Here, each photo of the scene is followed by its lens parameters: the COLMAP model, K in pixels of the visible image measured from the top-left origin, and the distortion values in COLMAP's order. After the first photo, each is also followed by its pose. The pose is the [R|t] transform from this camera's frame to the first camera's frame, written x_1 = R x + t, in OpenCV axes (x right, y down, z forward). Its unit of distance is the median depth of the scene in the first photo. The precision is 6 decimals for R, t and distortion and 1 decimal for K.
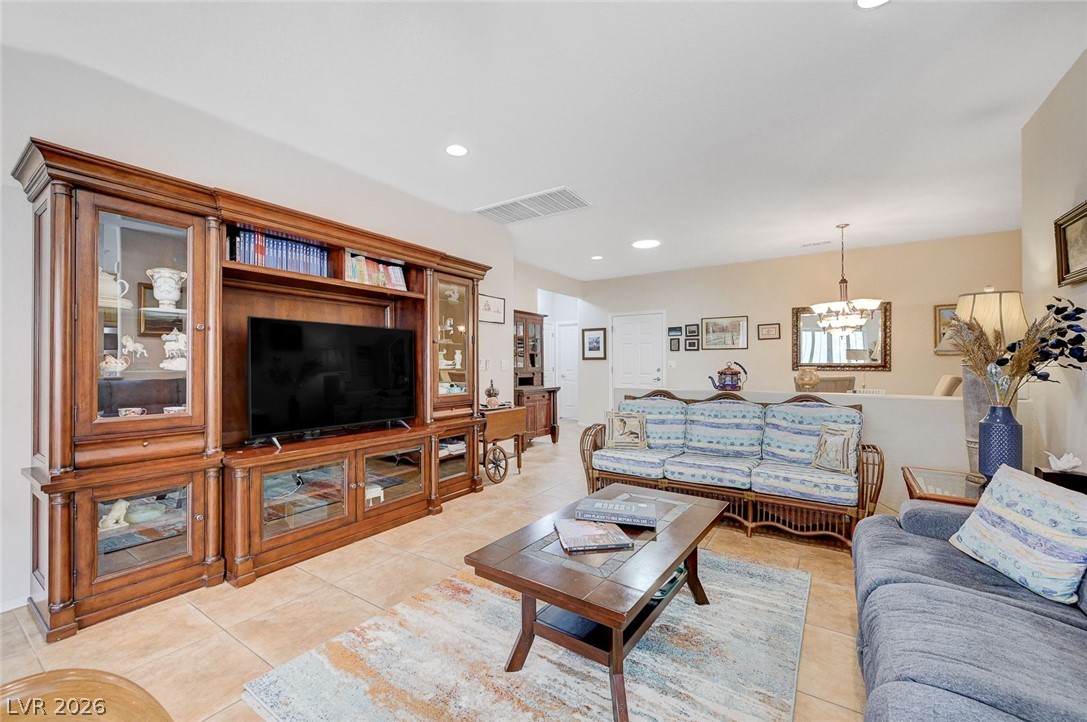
lens RADIAL K [[450.9, 0, 525.1], [0, 450.9, 361.7], [0, 0, 1]] dist [-0.000033, -0.000571]
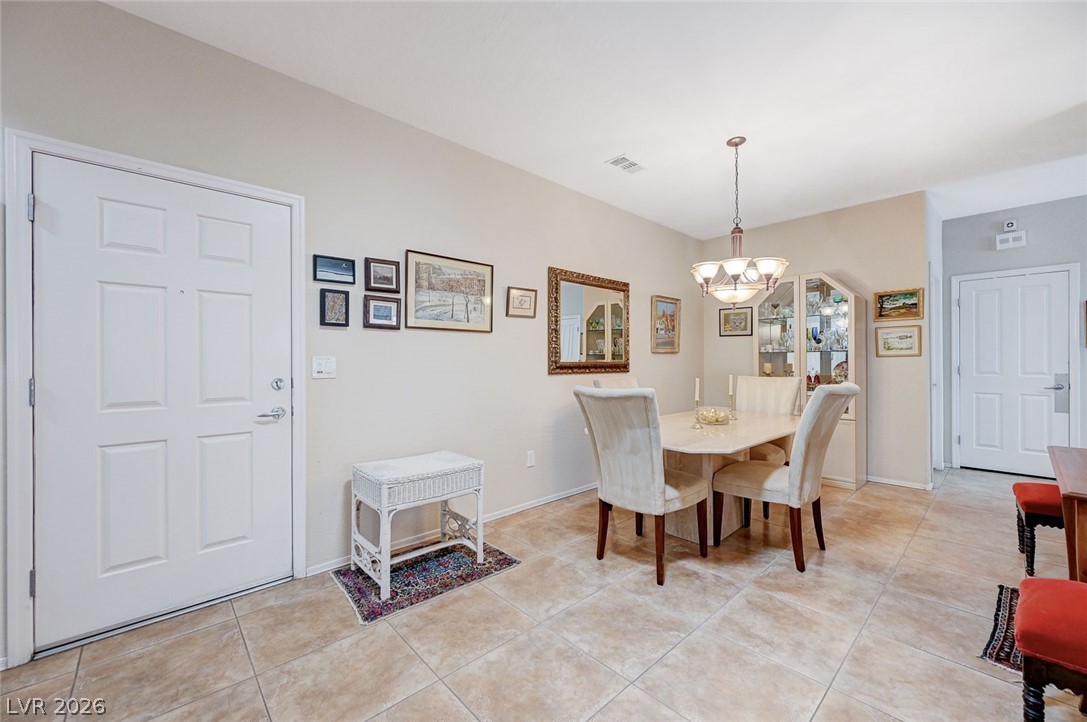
lens RADIAL K [[430.8, 0, 547.0], [0, 430.8, 360.8], [0, 0, 1]] dist [0.001281, -0.000901]
pose [[0.221871, 0.002865, 0.975072, 0.087871], [-0.003520, 0.999992, -0.002138, 0.005656], [-0.975070, -0.002958, 0.221880, 1.498979]]
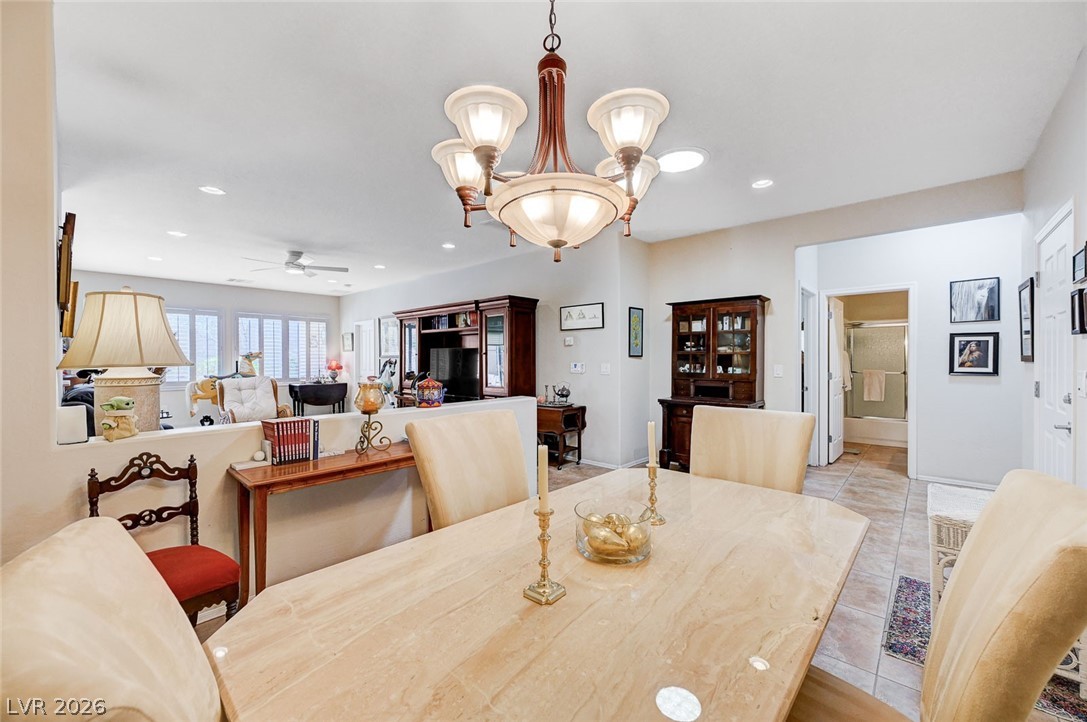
lens RADIAL K [[430.8, 0, 550.0], [0, 430.8, 361.1], [0, 0, 1]] dist [0.001281, -0.000901]
pose [[-0.123679, 0.007589, -0.992293, 1.262376], [0.010574, 0.999924, 0.006329, -0.024282], [0.992266, -0.009710, -0.123750, 1.368263]]
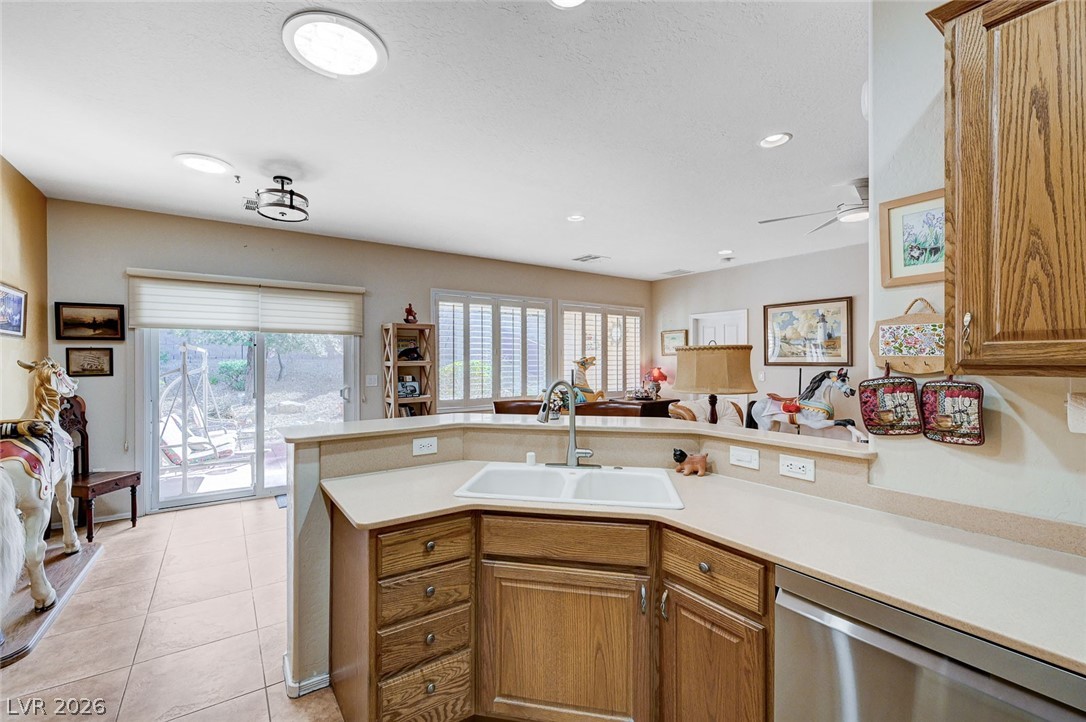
lens RADIAL K [[450.5, 0, 520.8], [0, 450.5, 361.5], [0, 0, 1]] dist [-0.000033, -0.000571]
pose [[-0.370255, 0.004337, -0.928920, 0.931376], [0.008862, 0.999960, 0.001136, -0.059954], [0.928888, -0.007812, -0.370279, -0.000563]]
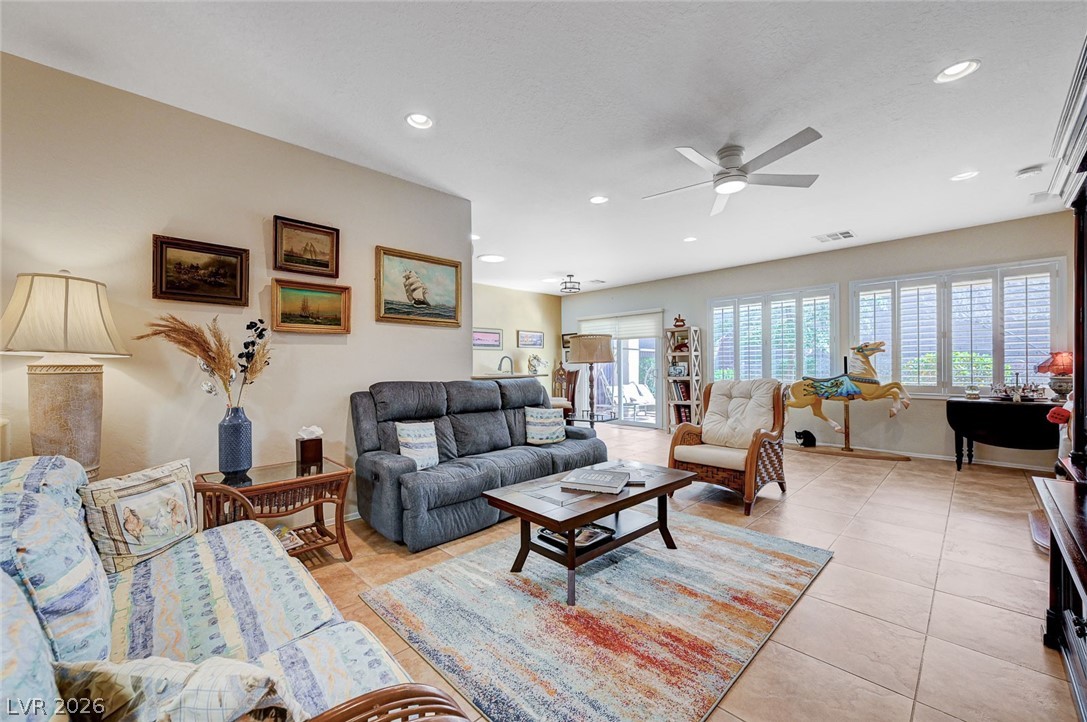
lens RADIAL K [[430.8, 0, 544.8], [0, 430.8, 365.0], [0, 0, 1]] dist [0.001281, -0.000901]
pose [[-0.982689, 0.010614, 0.184960, 0.058834], [0.008799, 0.999905, -0.010631, 0.006592], [-0.185056, -0.008819, -0.982688, 1.164417]]
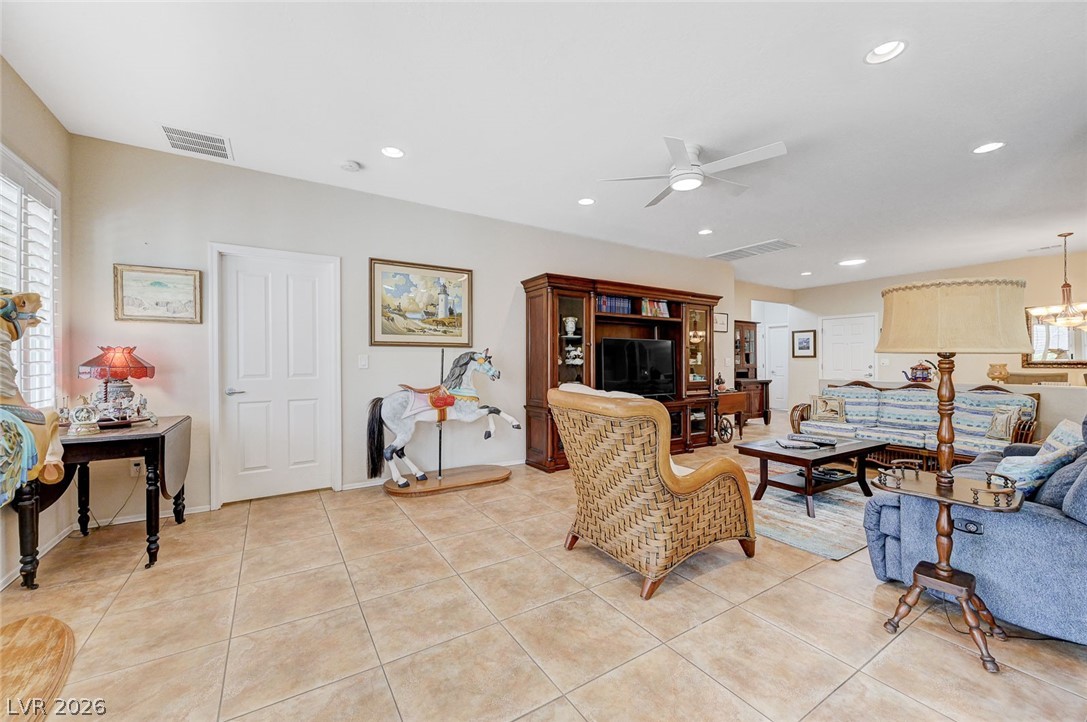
lens RADIAL K [[430.8, 0, 547.8], [0, 430.8, 359.5], [0, 0, 1]] dist [0.001281, -0.000901]
pose [[0.924751, -0.000870, -0.380571, -0.072621], [0.001545, 0.999998, 0.001470, -0.004383], [0.380569, -0.001948, 0.924750, -0.581986]]
